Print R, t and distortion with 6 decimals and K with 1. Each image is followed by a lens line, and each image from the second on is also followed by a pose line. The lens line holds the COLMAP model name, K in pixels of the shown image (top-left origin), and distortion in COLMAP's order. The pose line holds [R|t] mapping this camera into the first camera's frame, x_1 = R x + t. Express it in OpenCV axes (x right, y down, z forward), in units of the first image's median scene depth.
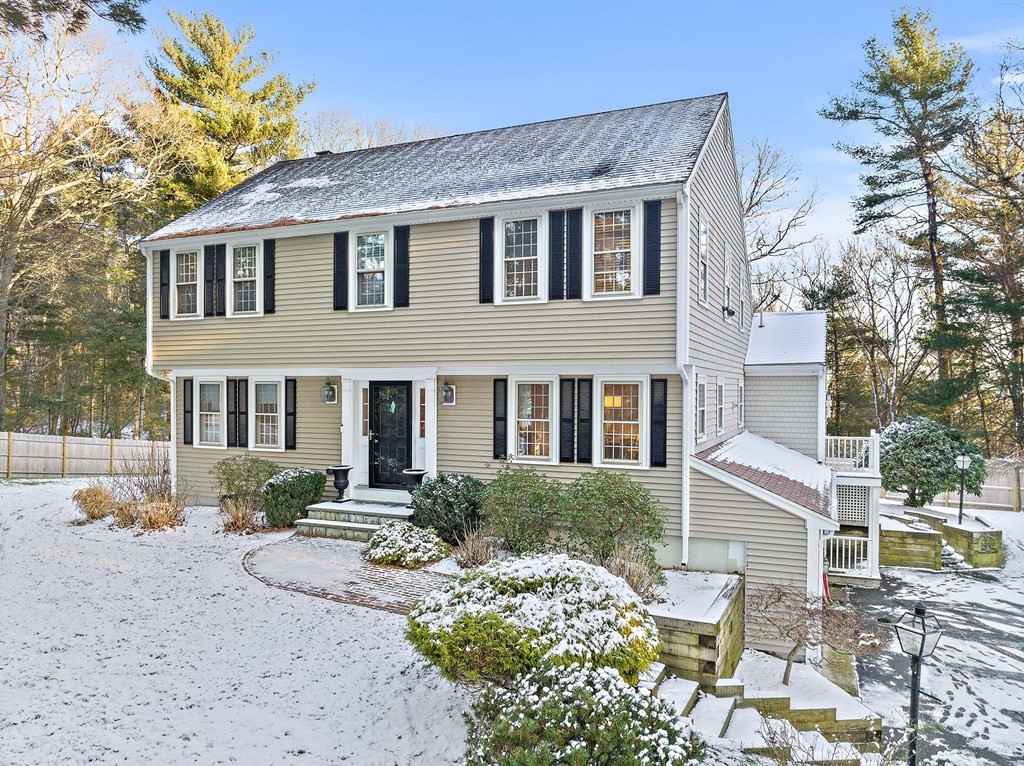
lens RADIAL K [[727.3, 0, 510.0], [0, 727.3, 390.8], [0, 0, 1]] dist [-0.024960, -0.002433]
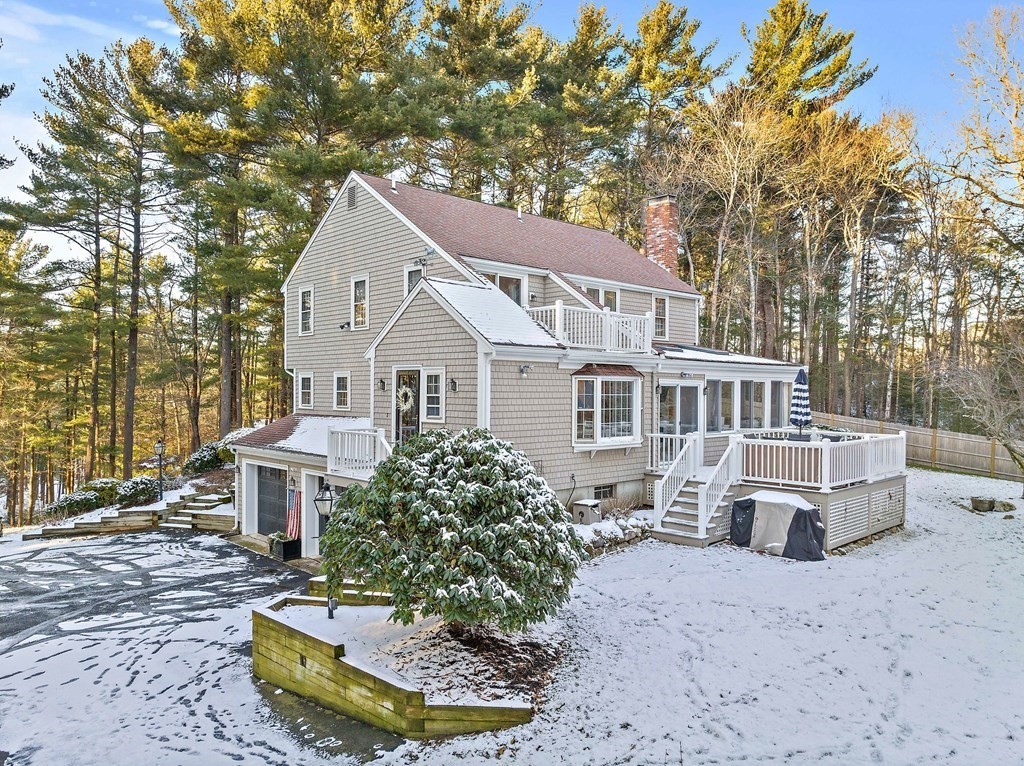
lens RADIAL K [[727.3, 0, 504.8], [0, 727.3, 384.0], [0, 0, 1]] dist [-0.024960, -0.002433]
pose [[-0.378690, -0.006728, -0.925499, 1.557576], [-0.011015, 0.999936, -0.002762, 0.007292], [0.925458, 0.009149, -0.378740, 1.897725]]
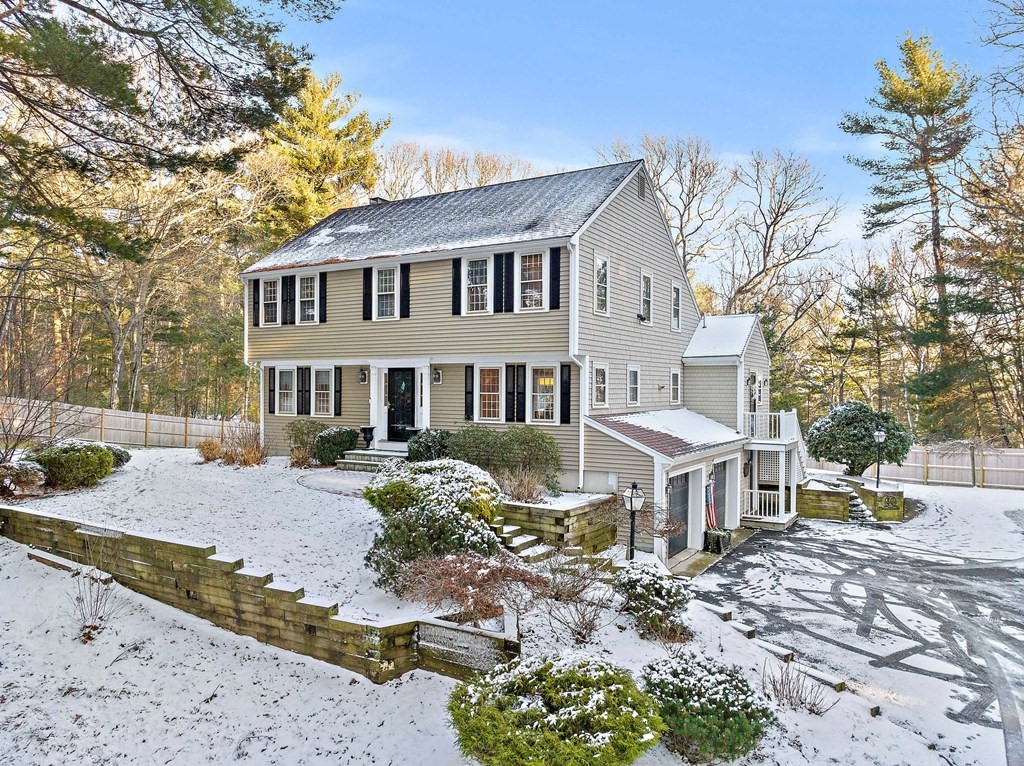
lens RADIAL K [[727.3, 0, 512.6], [0, 727.3, 377.9], [0, 0, 1]] dist [-0.024960, -0.002433]
pose [[0.992076, -0.000459, -0.125641, 0.238618], [-0.001601, 0.999866, -0.016289, 0.029833], [0.125631, 0.016361, 0.991942, -0.417607]]
